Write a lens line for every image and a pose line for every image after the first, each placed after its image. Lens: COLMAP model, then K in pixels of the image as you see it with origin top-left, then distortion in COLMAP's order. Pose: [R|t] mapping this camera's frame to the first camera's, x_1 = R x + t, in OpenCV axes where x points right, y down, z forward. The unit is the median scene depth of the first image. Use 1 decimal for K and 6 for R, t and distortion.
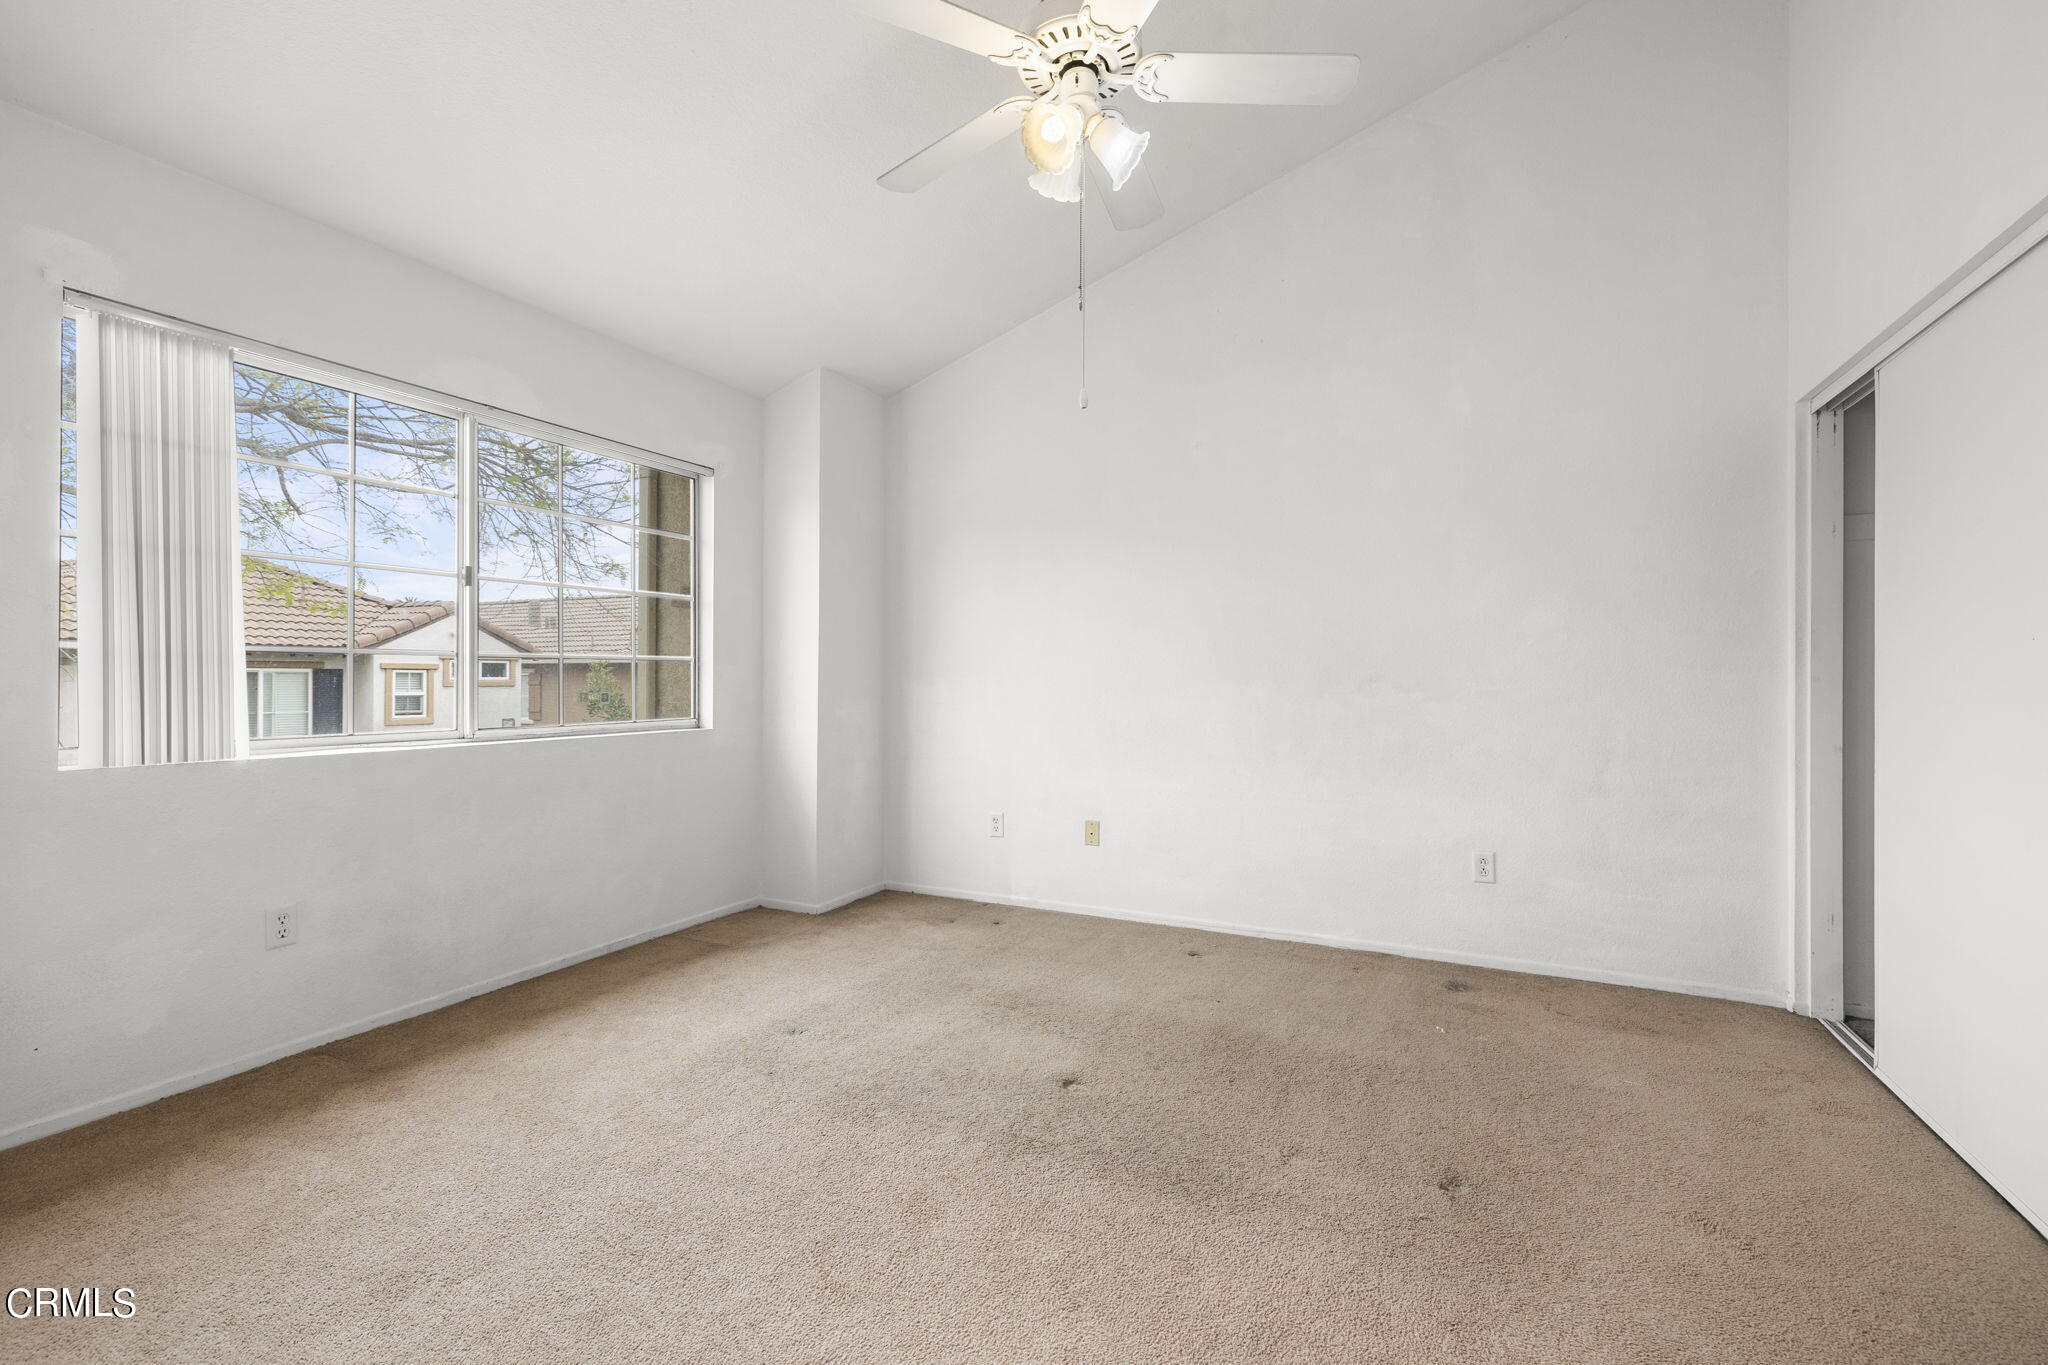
lens RADIAL K [[884.2, 0, 1023.5], [0, 884.2, 686.2], [0, 0, 1]] dist [0.000818, -0.000684]
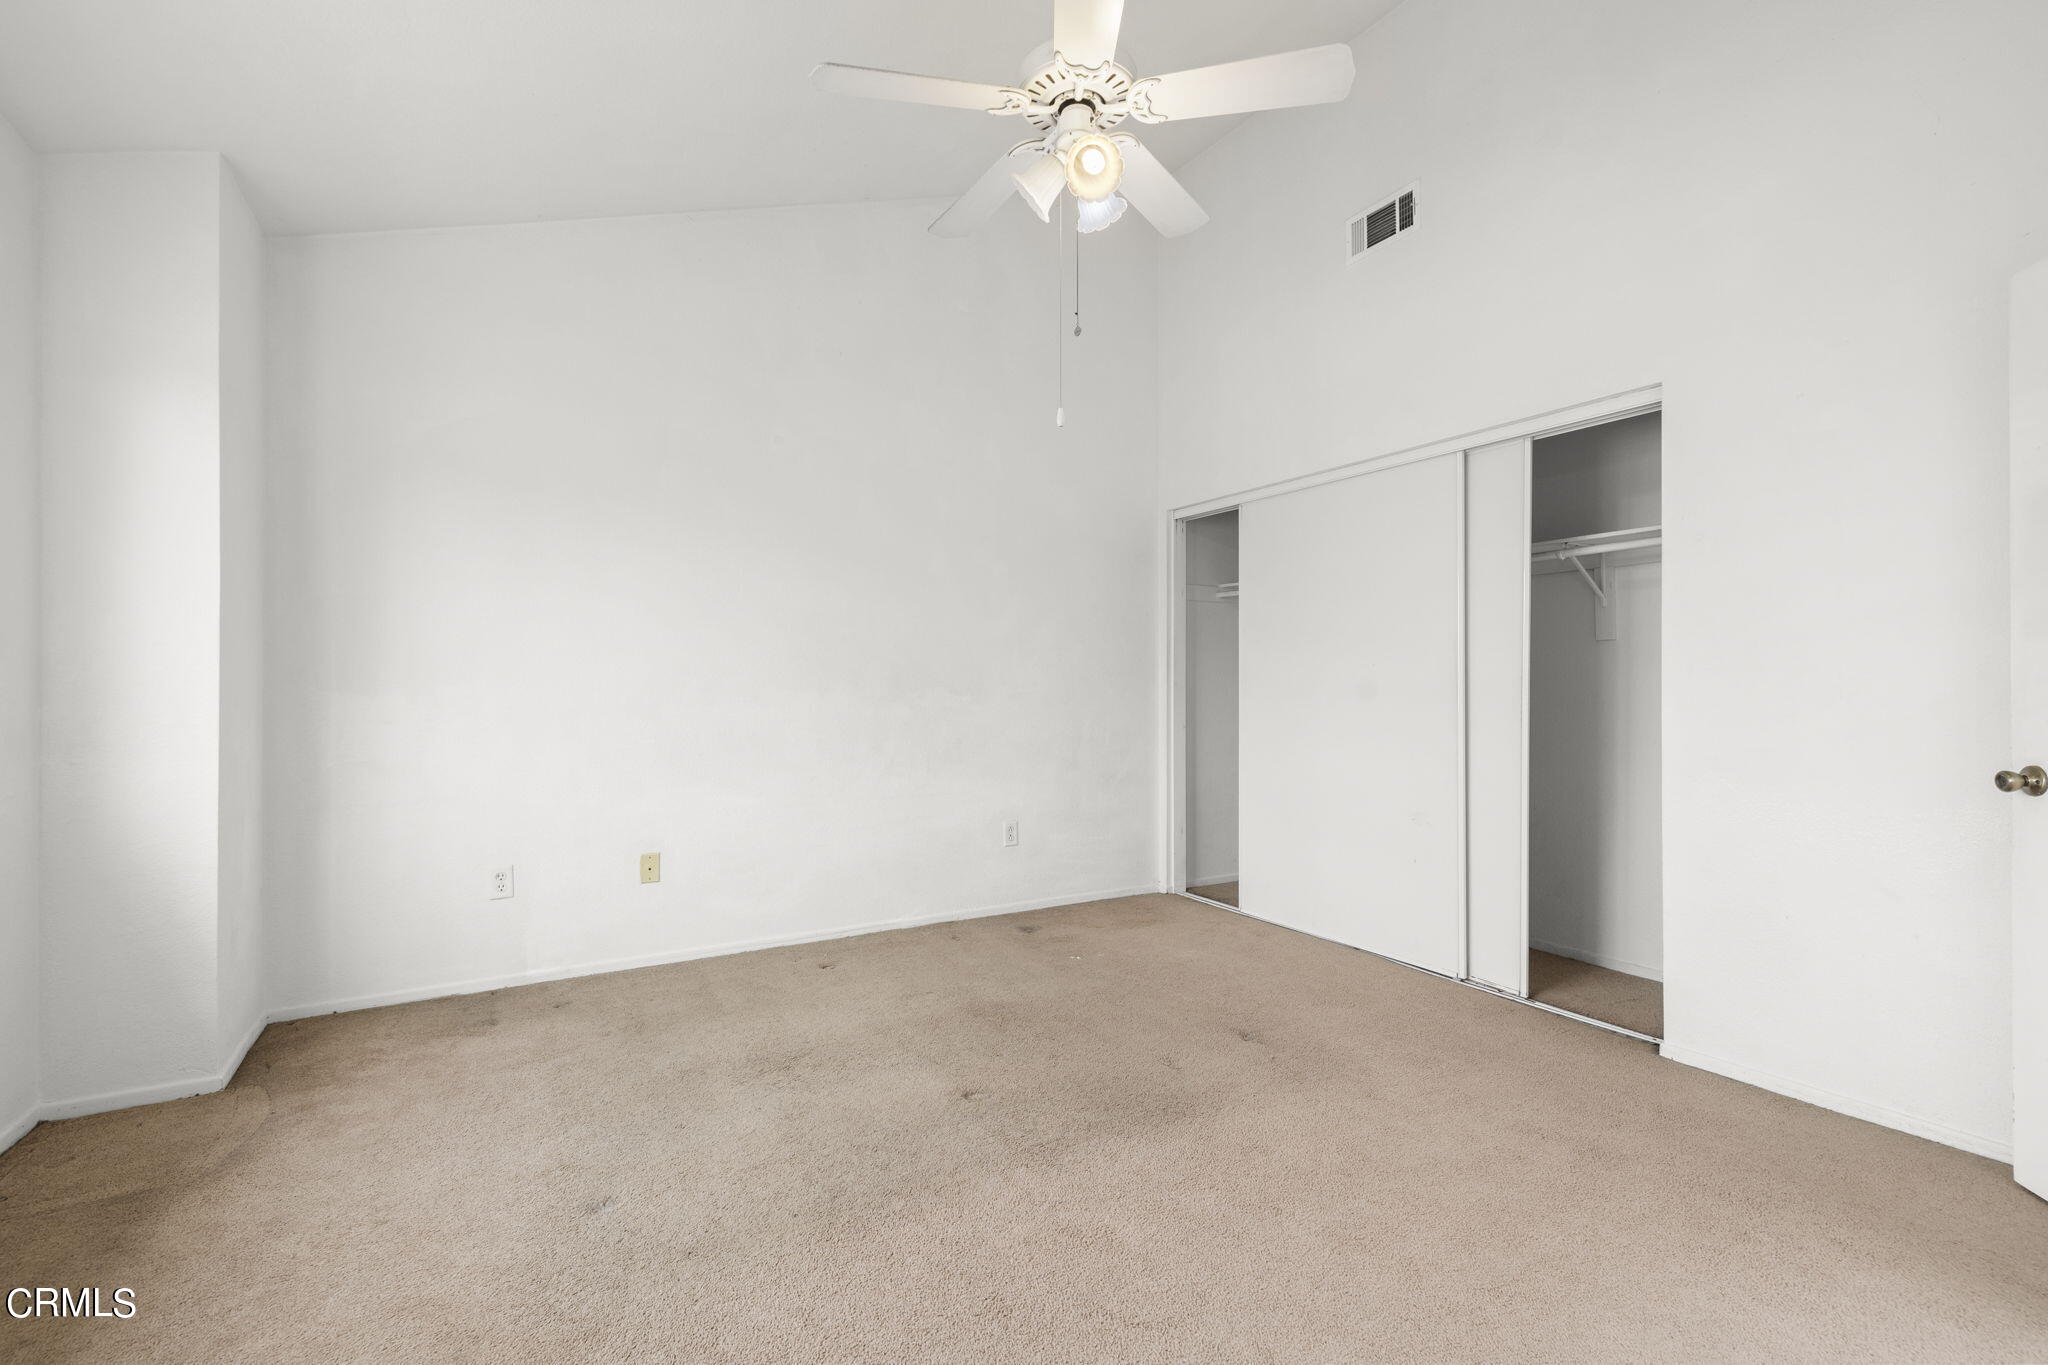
lens RADIAL K [[884.2, 0, 1023.5], [0, 884.2, 686.2], [0, 0, 1]] dist [0.000818, -0.000684]
pose [[0.552695, -0.002342, 0.833380, -0.504042], [0.009734, 0.999946, -0.003645, -0.000728], [-0.833326, 0.010127, 0.552688, 0.278376]]
